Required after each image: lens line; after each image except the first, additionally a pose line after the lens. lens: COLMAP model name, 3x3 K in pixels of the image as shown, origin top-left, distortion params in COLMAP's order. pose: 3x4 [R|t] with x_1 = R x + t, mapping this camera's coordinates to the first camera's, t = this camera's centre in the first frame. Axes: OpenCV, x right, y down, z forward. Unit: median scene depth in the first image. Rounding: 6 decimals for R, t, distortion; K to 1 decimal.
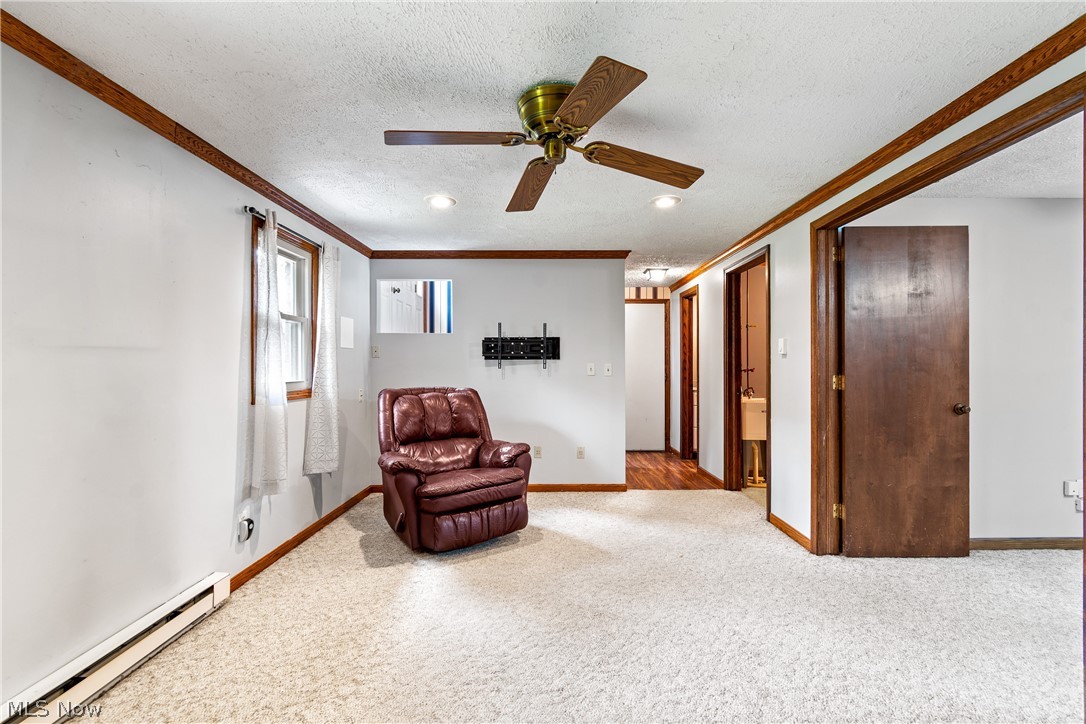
lens RADIAL K [[486.6, 0, 547.7], [0, 486.6, 357.0], [0, 0, 1]] dist [-0.000561, -0.001105]
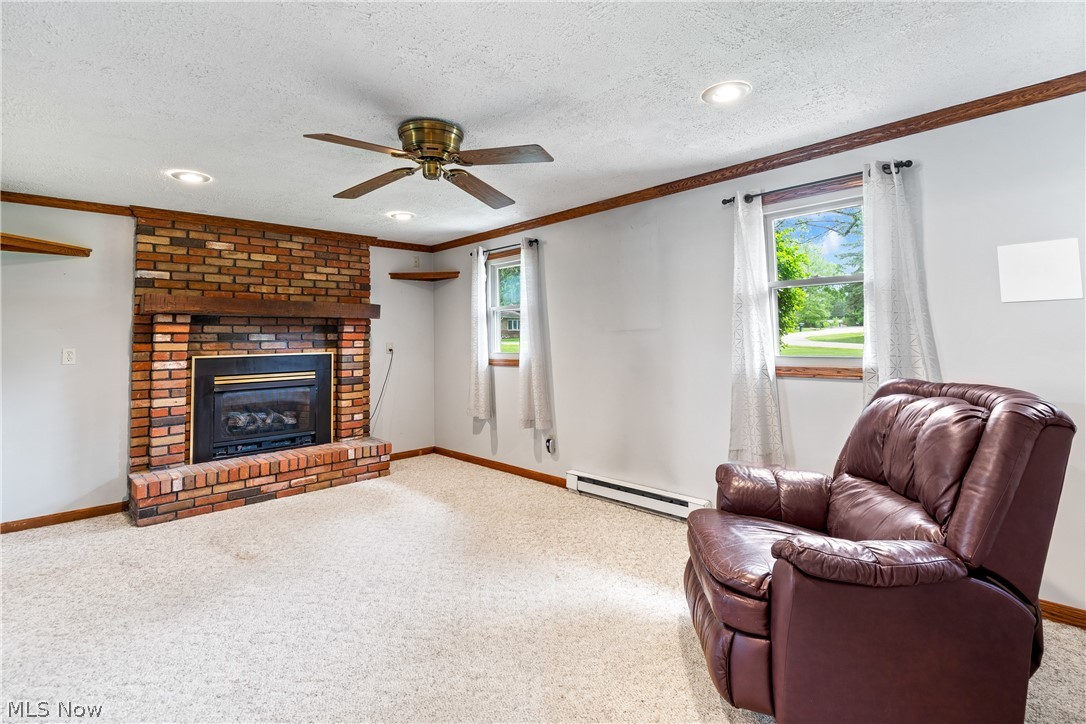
lens RADIAL K [[509.4, 0, 545.1], [0, 509.4, 330.7], [0, 0, 1]] dist [-0.004362, -0.001281]
pose [[-0.727785, 0.005253, -0.685785, 0.424721], [0.034333, 0.998996, -0.028784, 0.016768], [0.684945, -0.044493, -0.727235, 1.346057]]
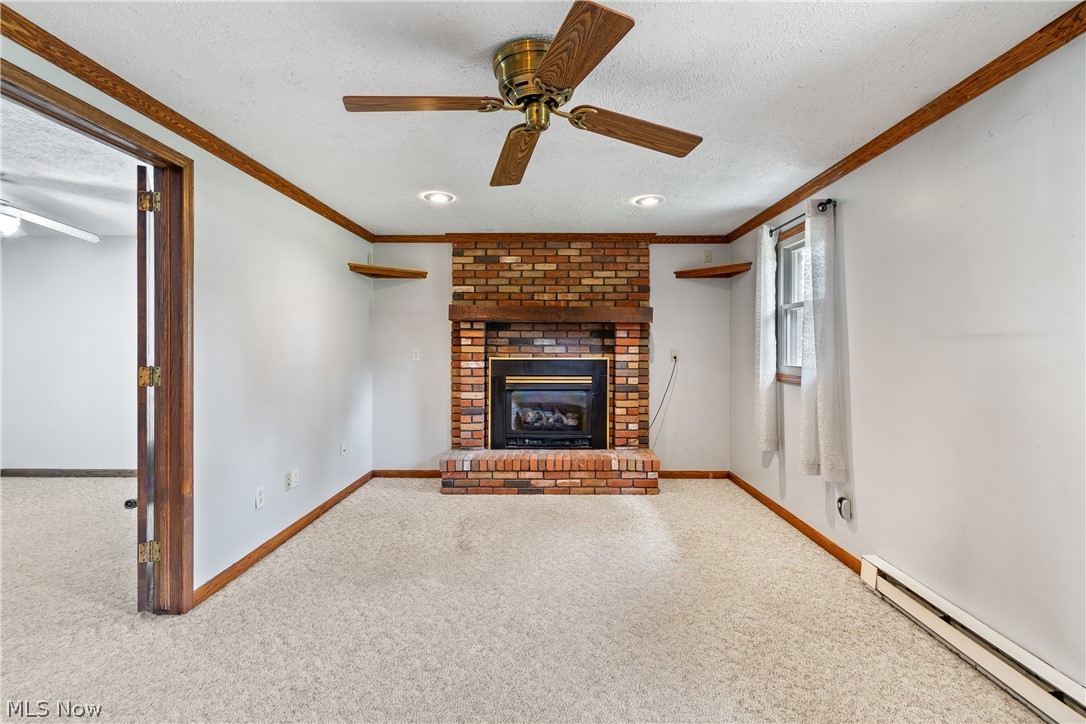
lens RADIAL K [[486.6, 0, 547.7], [0, 486.6, 357.0], [0, 0, 1]] dist [-0.000561, -0.001105]
pose [[-0.999960, 0.002555, 0.008553, -0.005892], [0.002535, 0.999994, -0.002254, 0.015743], [-0.008558, -0.002232, -0.999961, 1.223577]]
